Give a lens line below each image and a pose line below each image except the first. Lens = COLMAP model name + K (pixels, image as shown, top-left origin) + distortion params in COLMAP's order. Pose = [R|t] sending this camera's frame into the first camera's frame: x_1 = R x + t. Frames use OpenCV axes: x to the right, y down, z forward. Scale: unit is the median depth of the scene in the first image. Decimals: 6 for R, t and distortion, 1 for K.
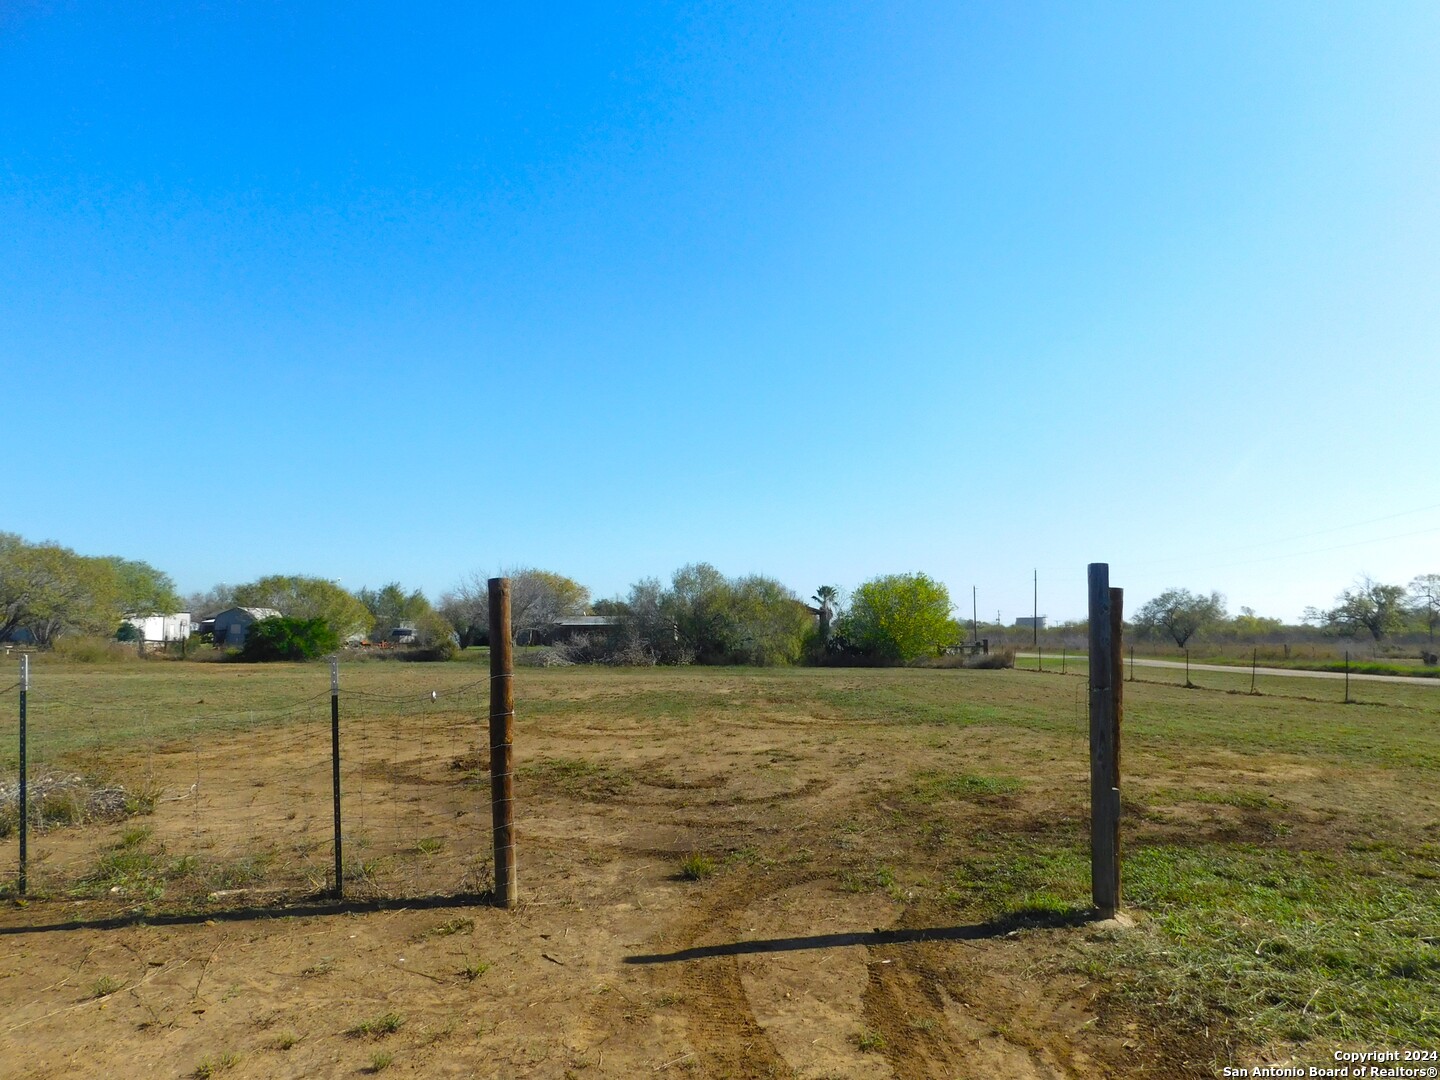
lens RADIAL K [[974.4, 0, 720.0], [0, 974.4, 540.0], [0, 0, 1]] dist [-0.063021, 0.055169]
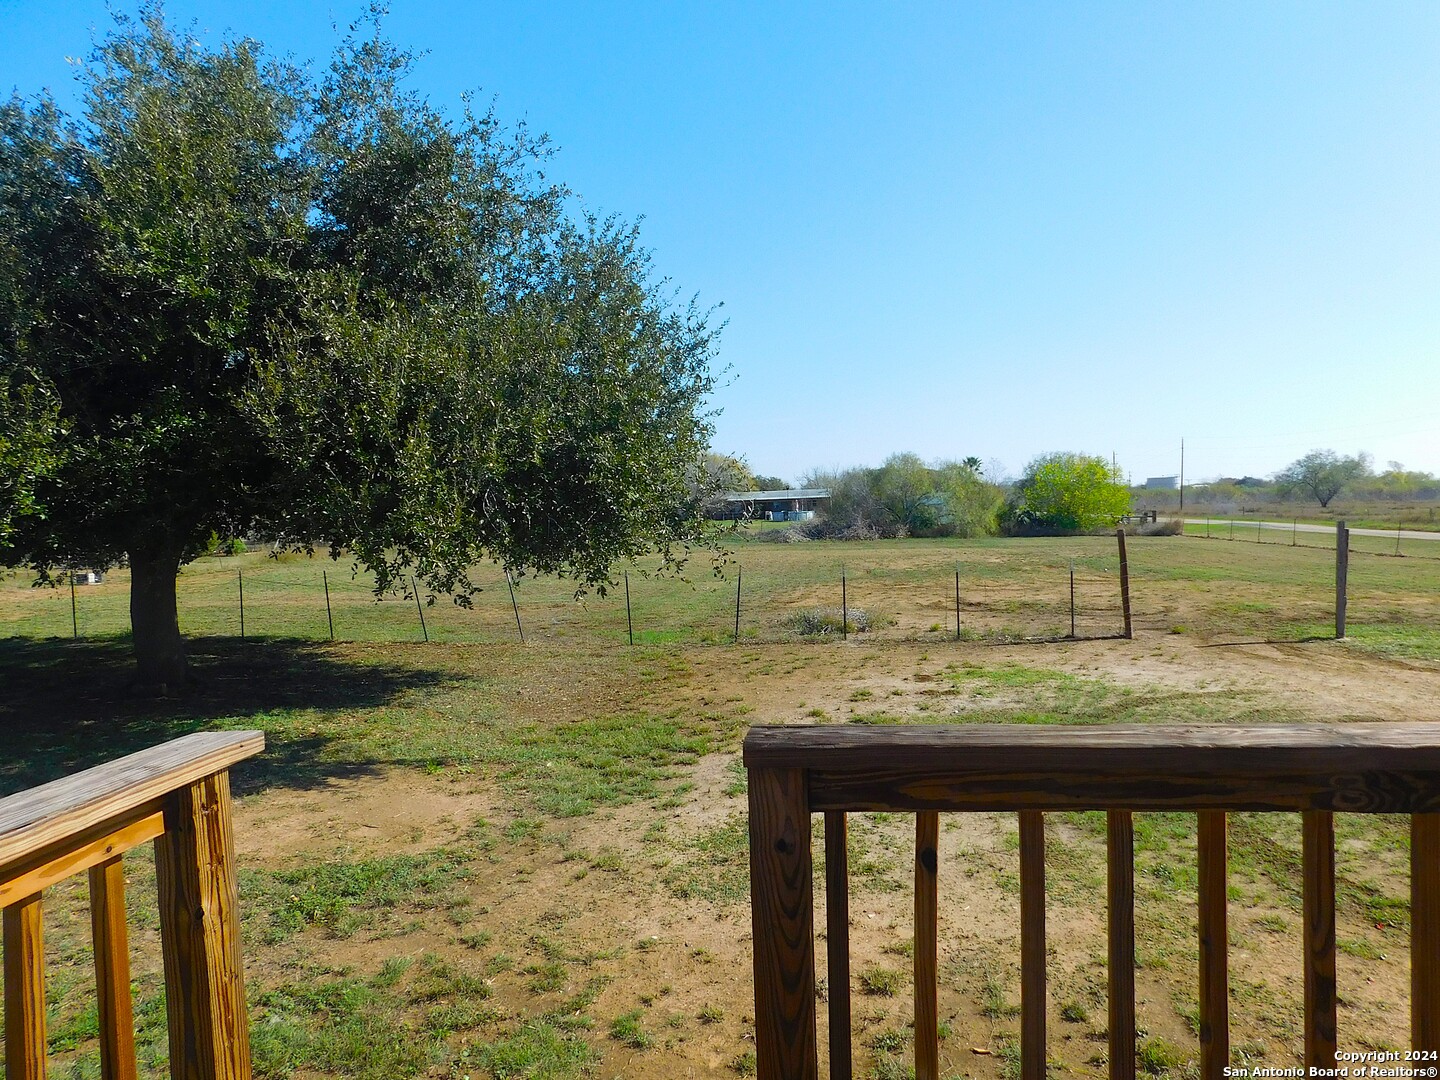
lens RADIAL K [[974.4, 0, 720.0], [0, 974.4, 540.0], [0, 0, 1]] dist [-0.063021, 0.055169]
pose [[0.993228, -0.023470, -0.113787, -0.081109], [0.038742, 0.990233, 0.133928, -0.026962], [0.109532, -0.137430, 0.984437, -0.146102]]
